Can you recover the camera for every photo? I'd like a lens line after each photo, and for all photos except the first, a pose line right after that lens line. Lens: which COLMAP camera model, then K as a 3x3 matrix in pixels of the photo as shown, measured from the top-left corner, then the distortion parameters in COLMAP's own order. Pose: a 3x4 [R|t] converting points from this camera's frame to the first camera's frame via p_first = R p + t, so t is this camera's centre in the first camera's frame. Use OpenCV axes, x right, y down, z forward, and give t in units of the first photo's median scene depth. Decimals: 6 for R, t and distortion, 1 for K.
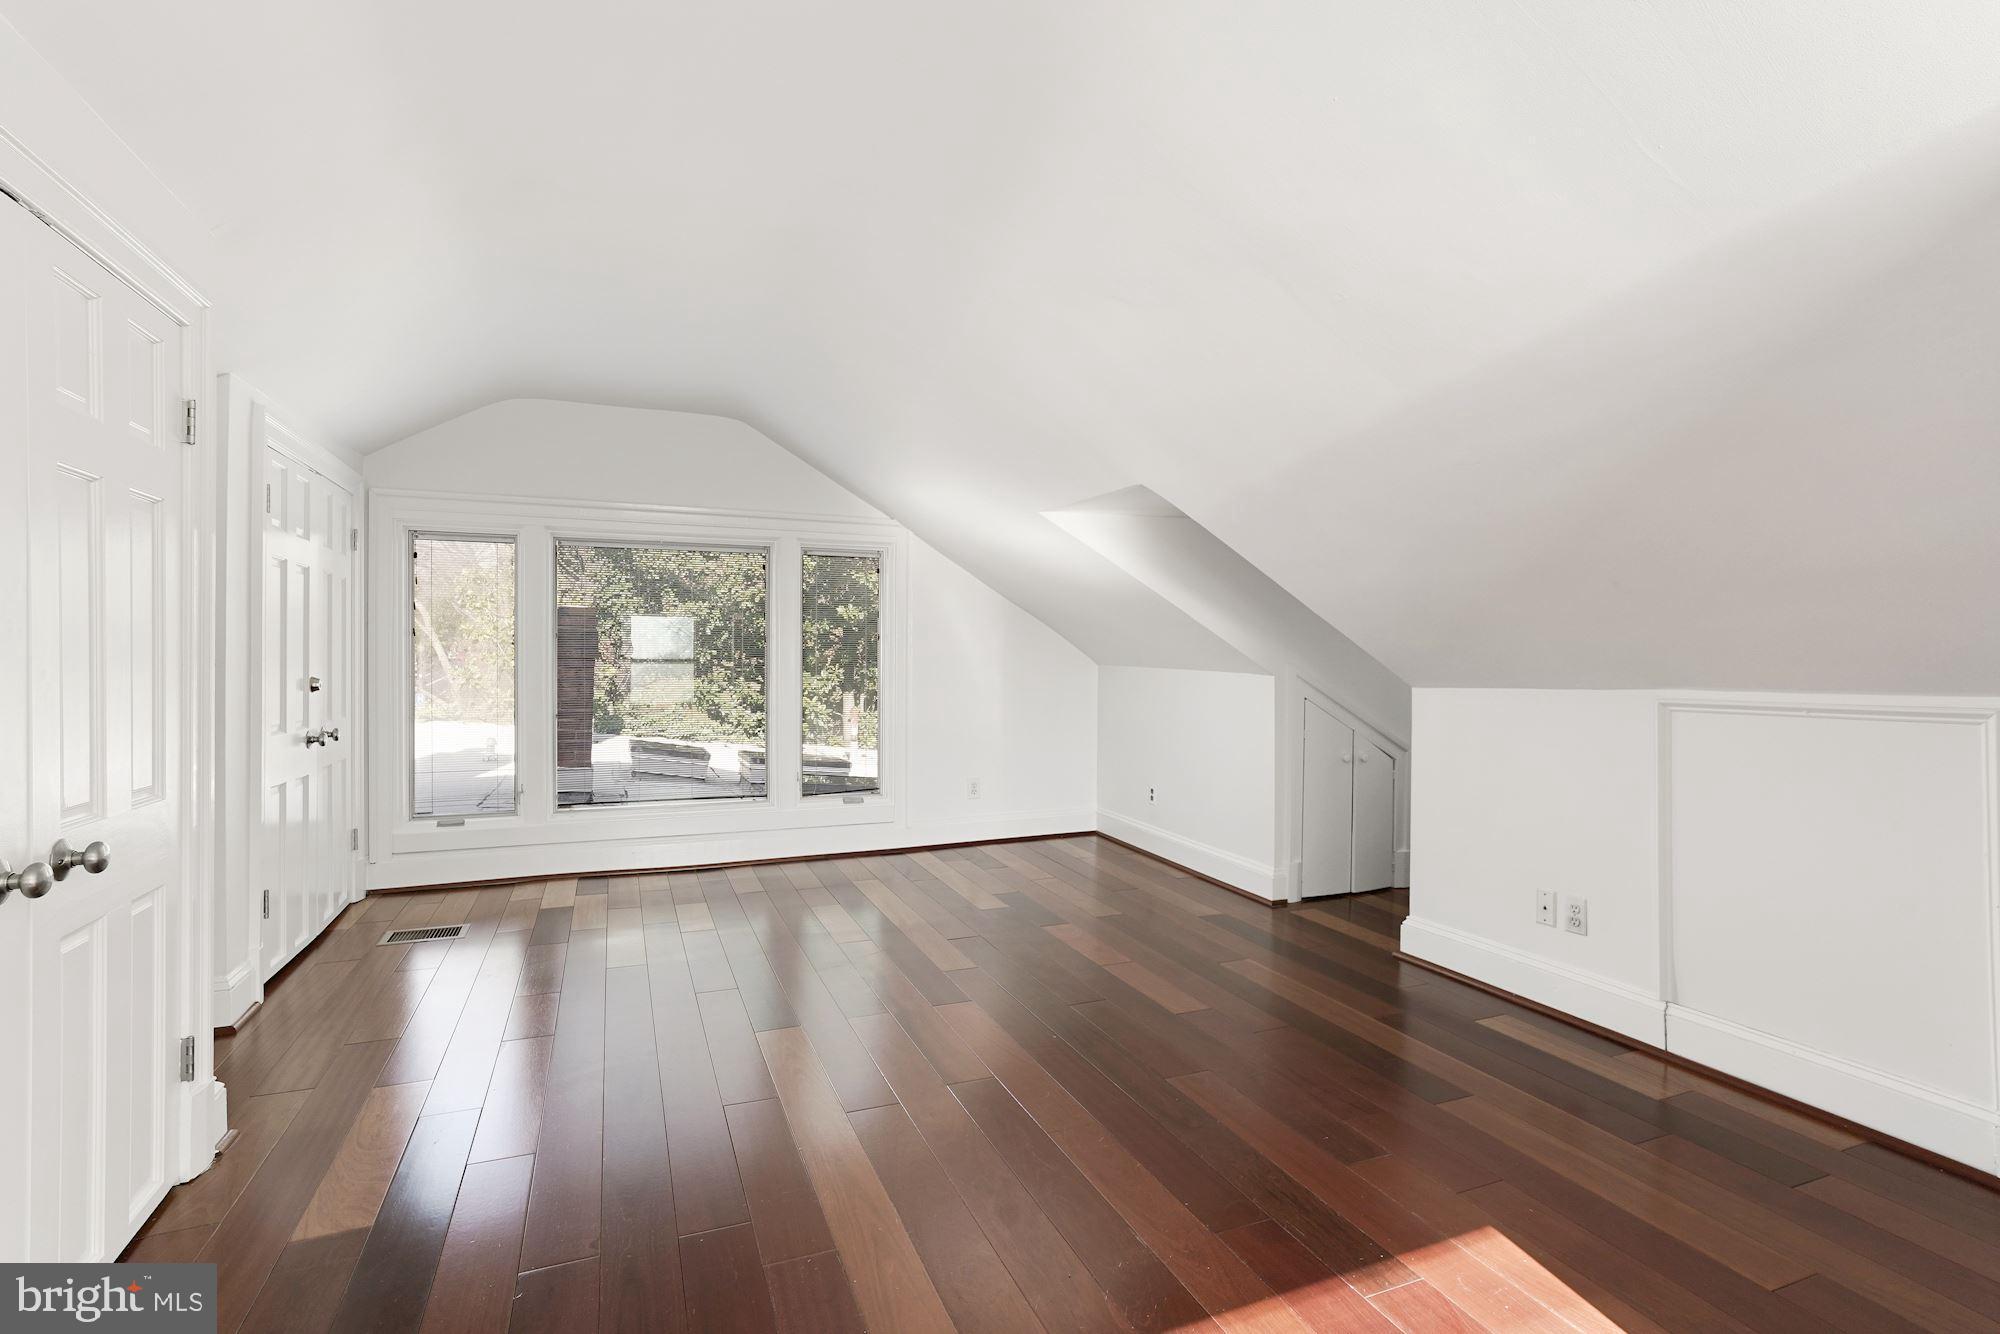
lens RADIAL K [[947.3, 0, 964.2], [0, 947.3, 656.6], [0, 0, 1]] dist [-0.032348, 0.019042]
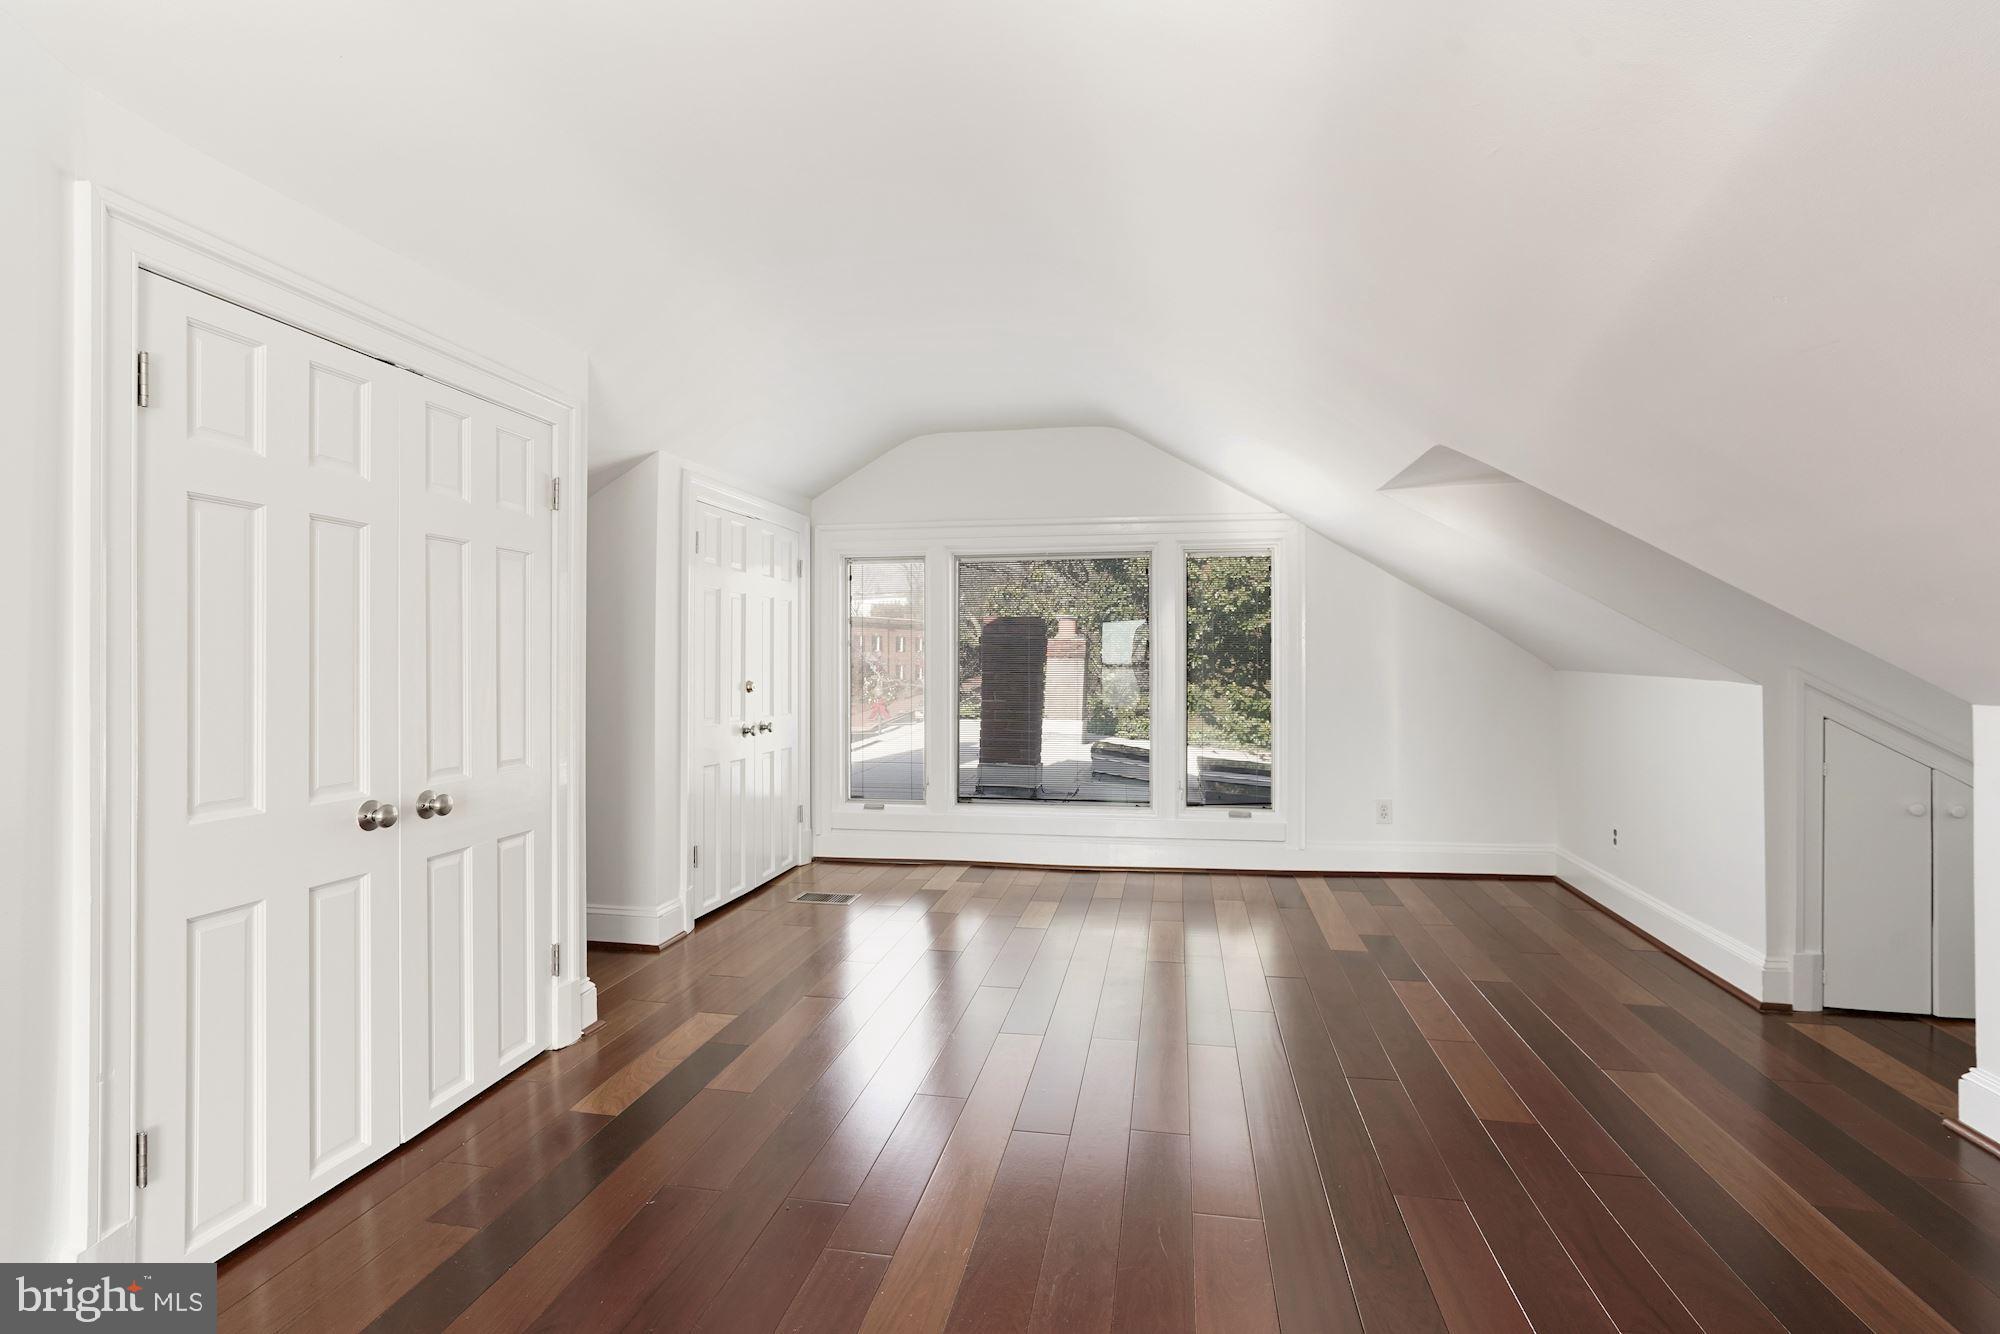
lens RADIAL K [[947.3, 0, 978.0], [0, 947.3, 652.5], [0, 0, 1]] dist [-0.032348, 0.019042]
pose [[0.839324, -0.011341, -0.543514, 0.212931], [0.006303, 0.999918, -0.011131, 0.000264], [0.543595, 0.005917, 0.839327, 0.087956]]
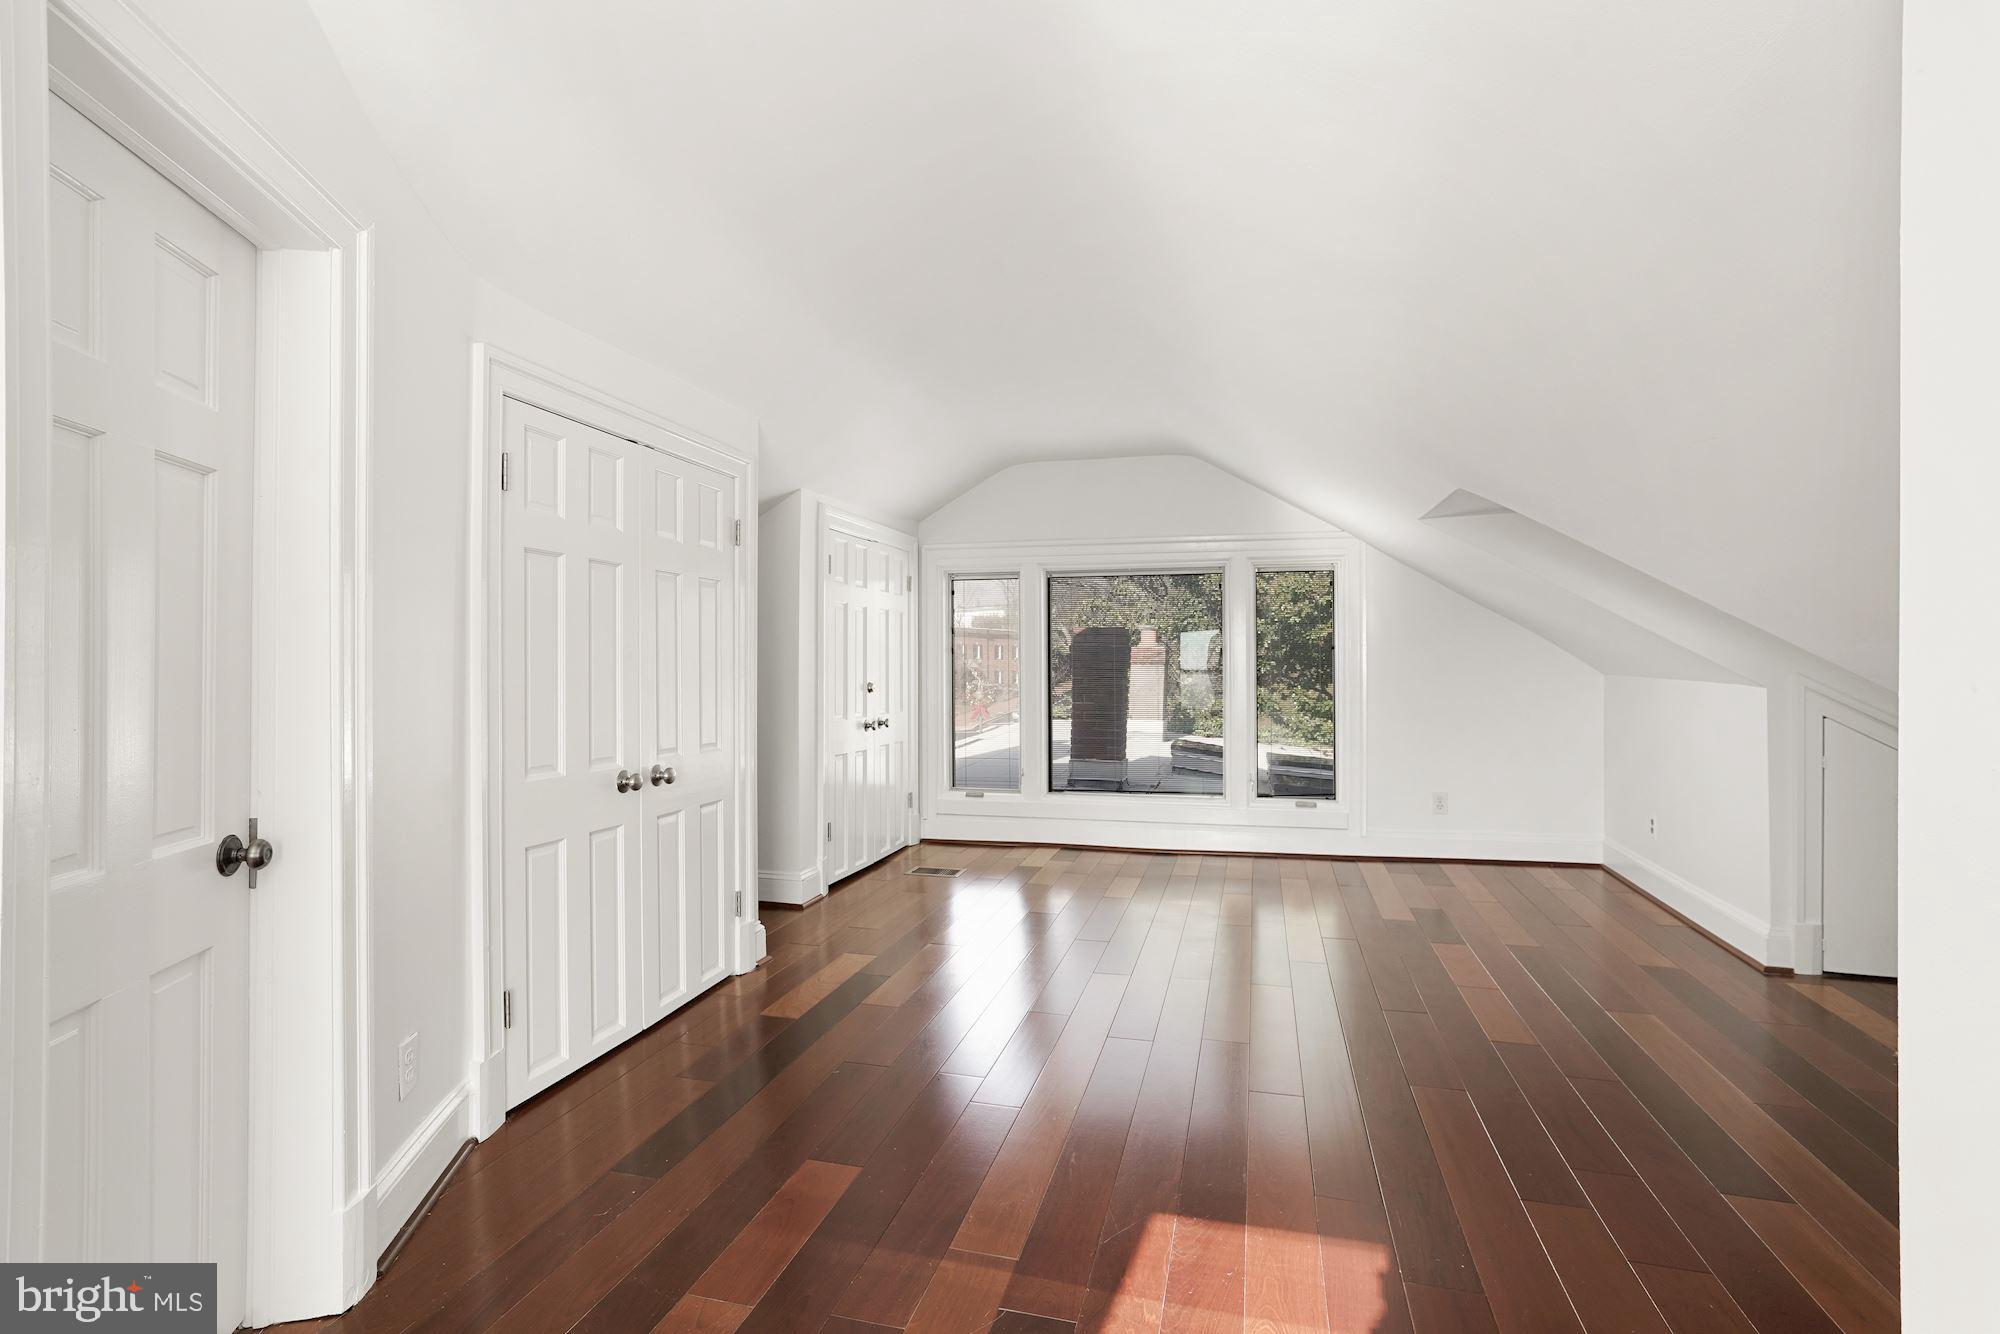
lens RADIAL K [[947.3, 0, 967.5], [0, 947.3, 665.1], [0, 0, 1]] dist [-0.032348, 0.019042]
pose [[0.786360, -0.006332, -0.617736, 0.279779], [0.005432, 0.999980, -0.003336, 0.000079], [0.617744, -0.000732, 0.786379, -0.050478]]
